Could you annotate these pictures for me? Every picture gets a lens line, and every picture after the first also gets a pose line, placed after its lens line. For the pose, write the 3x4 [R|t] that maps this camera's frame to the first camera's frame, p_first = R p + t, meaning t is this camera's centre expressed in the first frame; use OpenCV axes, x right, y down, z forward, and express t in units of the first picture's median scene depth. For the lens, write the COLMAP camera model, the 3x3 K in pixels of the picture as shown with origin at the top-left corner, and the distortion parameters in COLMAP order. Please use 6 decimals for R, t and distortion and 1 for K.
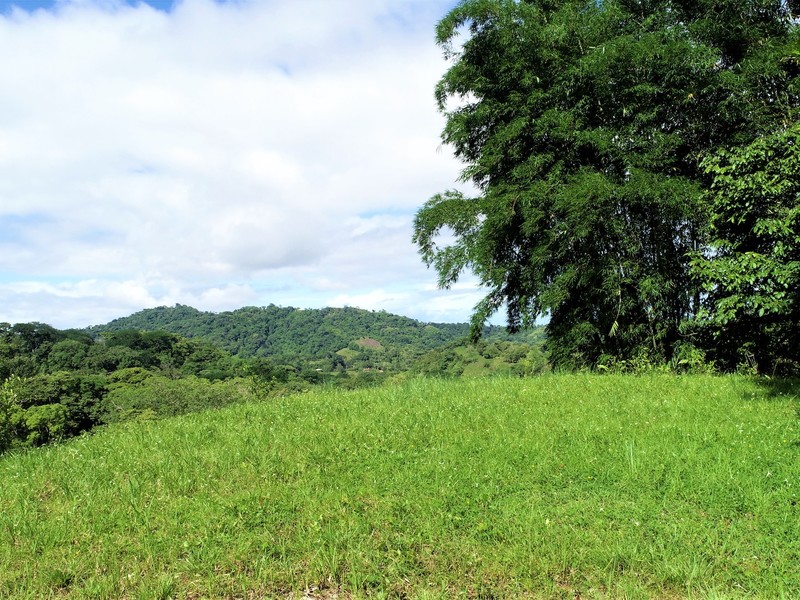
lens RADIAL K [[713.6, 0, 400.0], [0, 713.6, 300.0], [0, 0, 1]] dist [-0.009447, 0.004152]
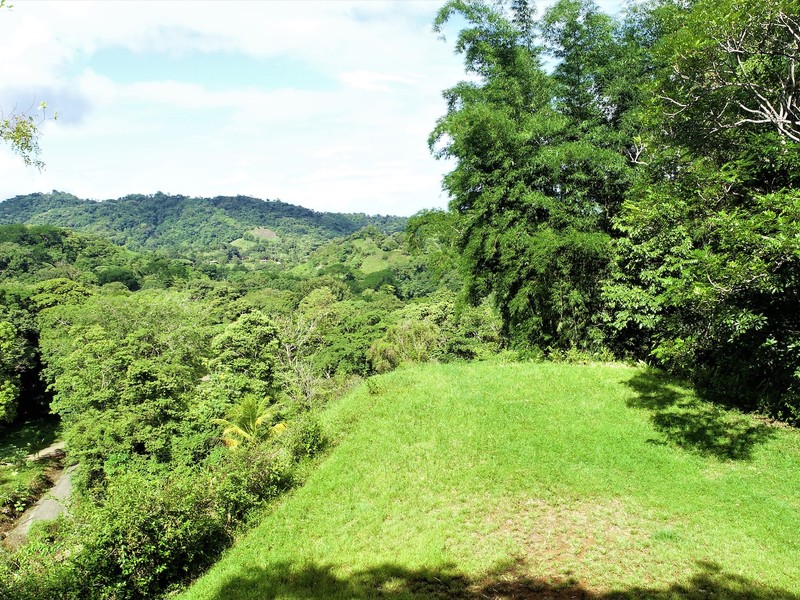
lens RADIAL K [[713.6, 0, 400.0], [0, 713.6, 300.0], [0, 0, 1]] dist [-0.009447, 0.004152]
pose [[0.989594, -0.010553, 0.143504, -0.260816], [-0.011466, 0.988353, 0.151749, -0.241702], [-0.143434, -0.151815, 0.977946, -0.490750]]
